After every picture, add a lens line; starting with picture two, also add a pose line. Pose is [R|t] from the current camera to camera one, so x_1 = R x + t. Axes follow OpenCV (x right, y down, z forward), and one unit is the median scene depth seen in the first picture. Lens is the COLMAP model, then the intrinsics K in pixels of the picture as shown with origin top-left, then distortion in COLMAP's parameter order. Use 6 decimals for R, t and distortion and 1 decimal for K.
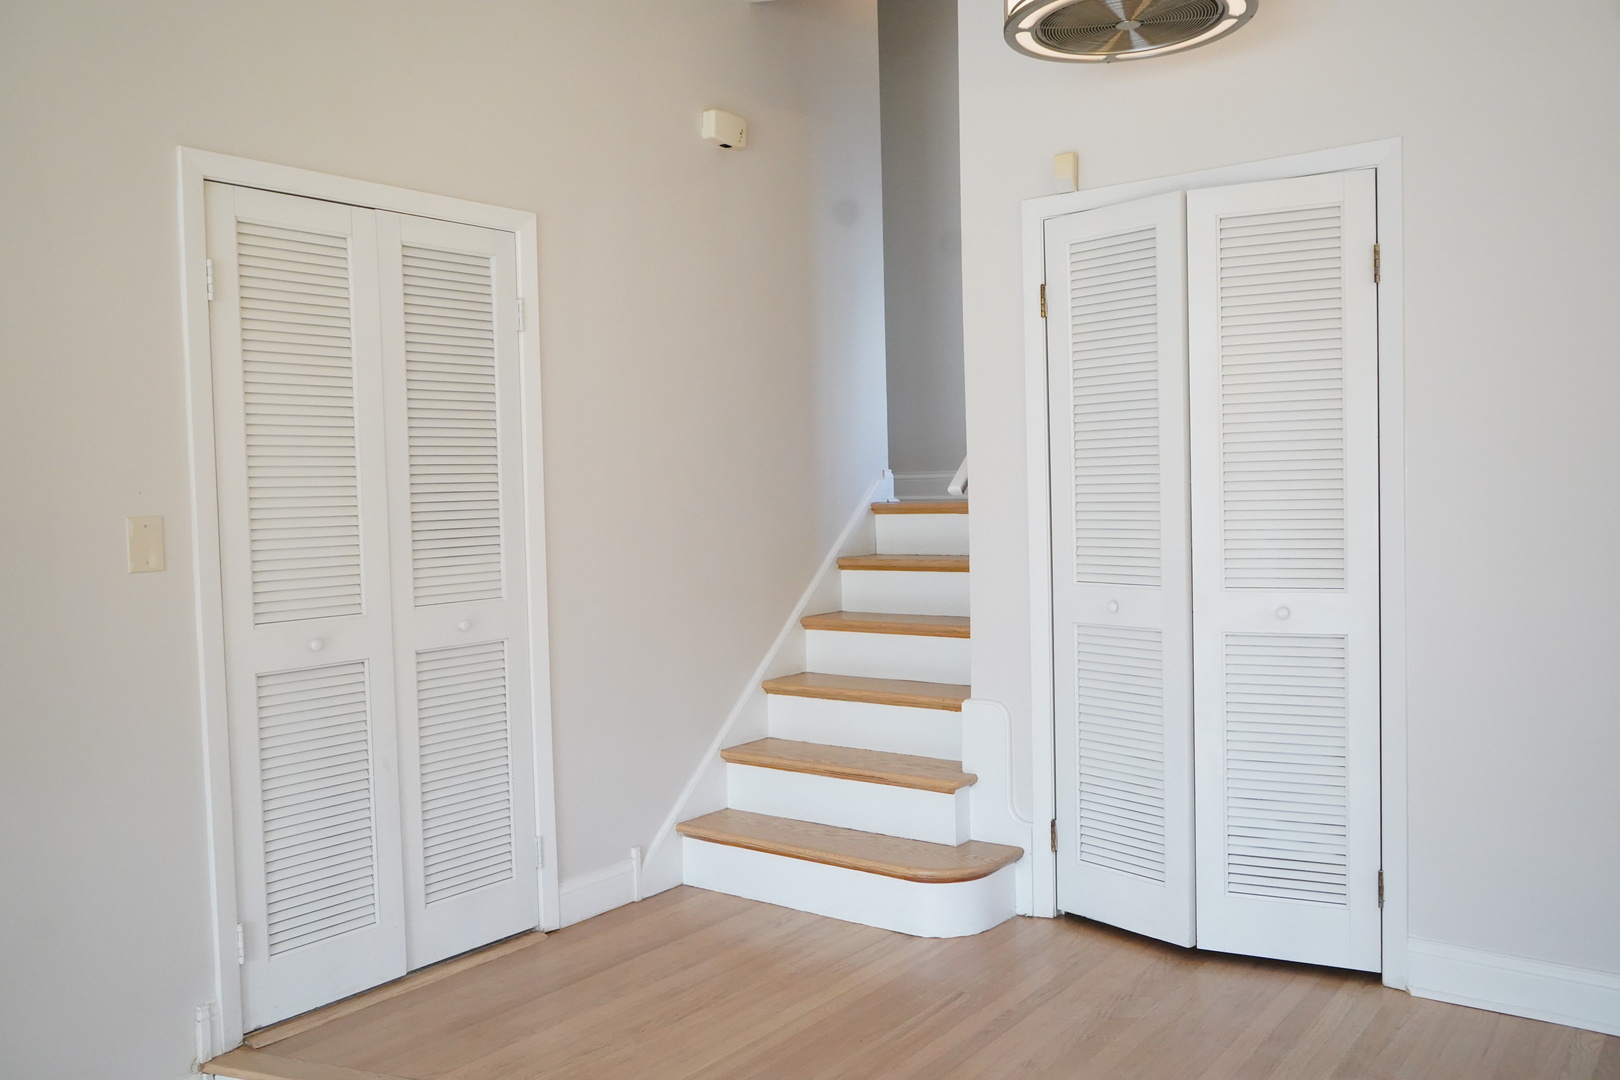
lens RADIAL K [[1330.4, 0, 780.6], [0, 1330.4, 538.7], [0, 0, 1]] dist [-0.003405, -0.002235]
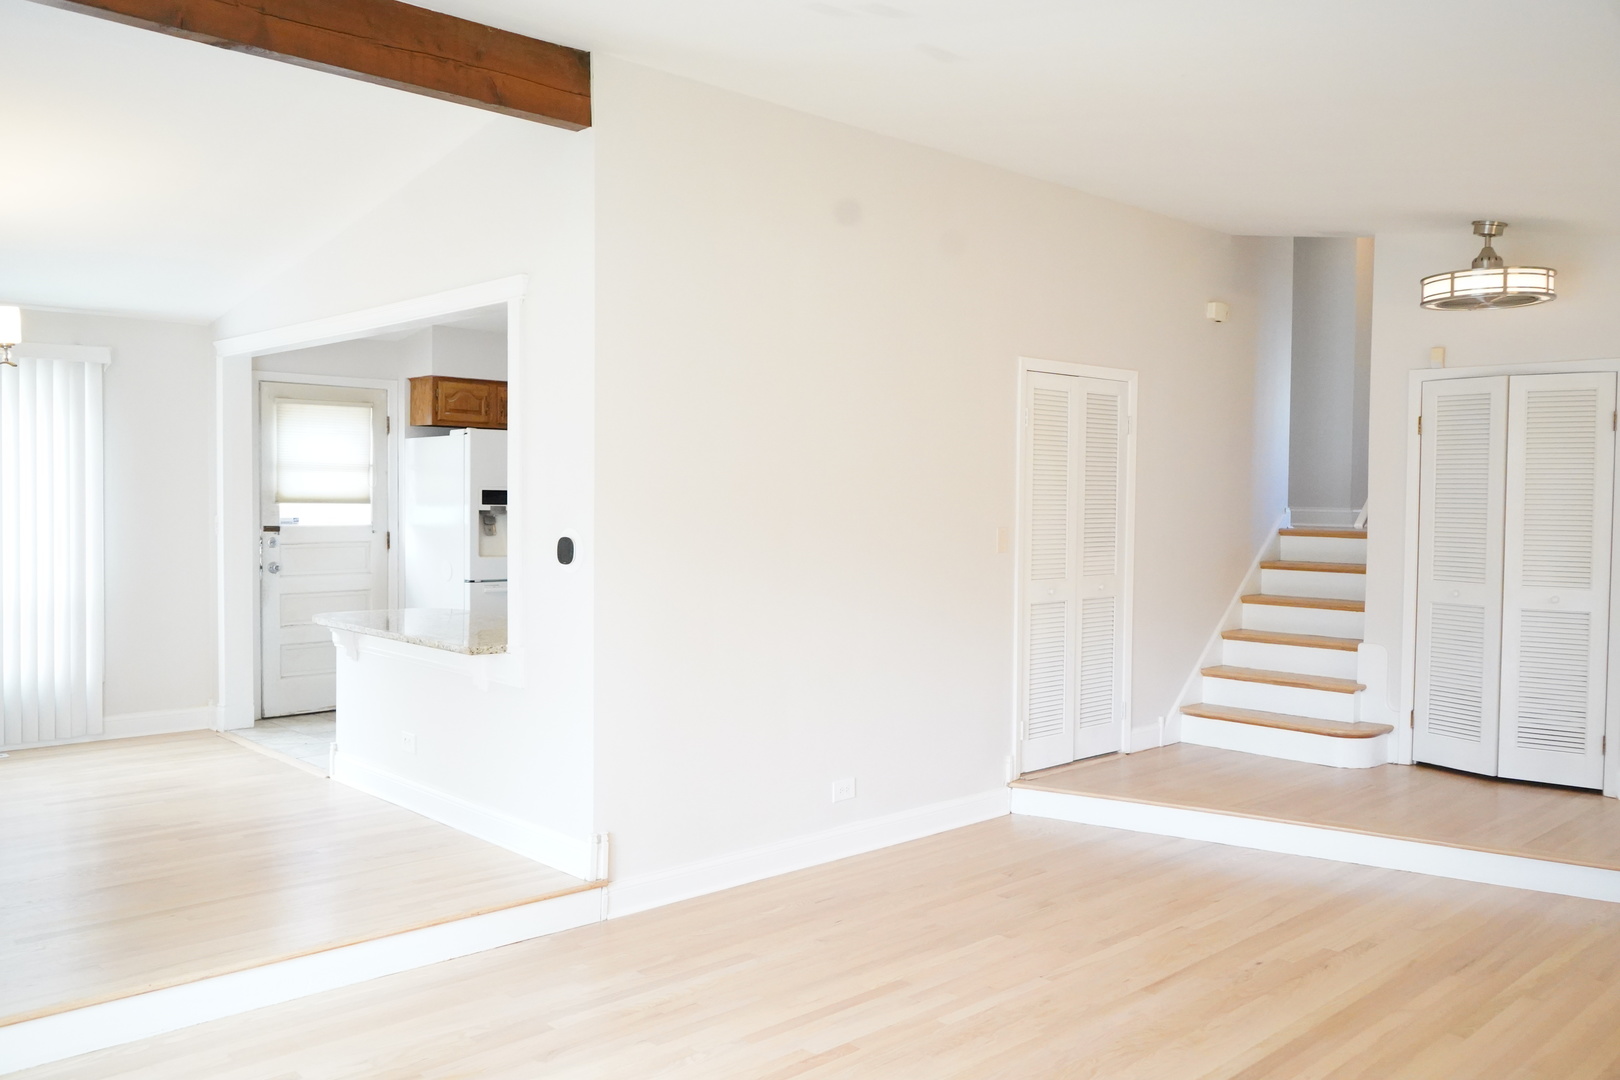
lens RADIAL K [[1330.4, 0, 780.6], [0, 1330.4, 538.7], [0, 0, 1]] dist [-0.003405, -0.002235]
pose [[0.988272, 0.041621, -0.146925, -0.399802], [-0.041738, 0.999126, 0.002289, 0.009420], [0.146892, 0.003871, 0.989145, -0.944224]]
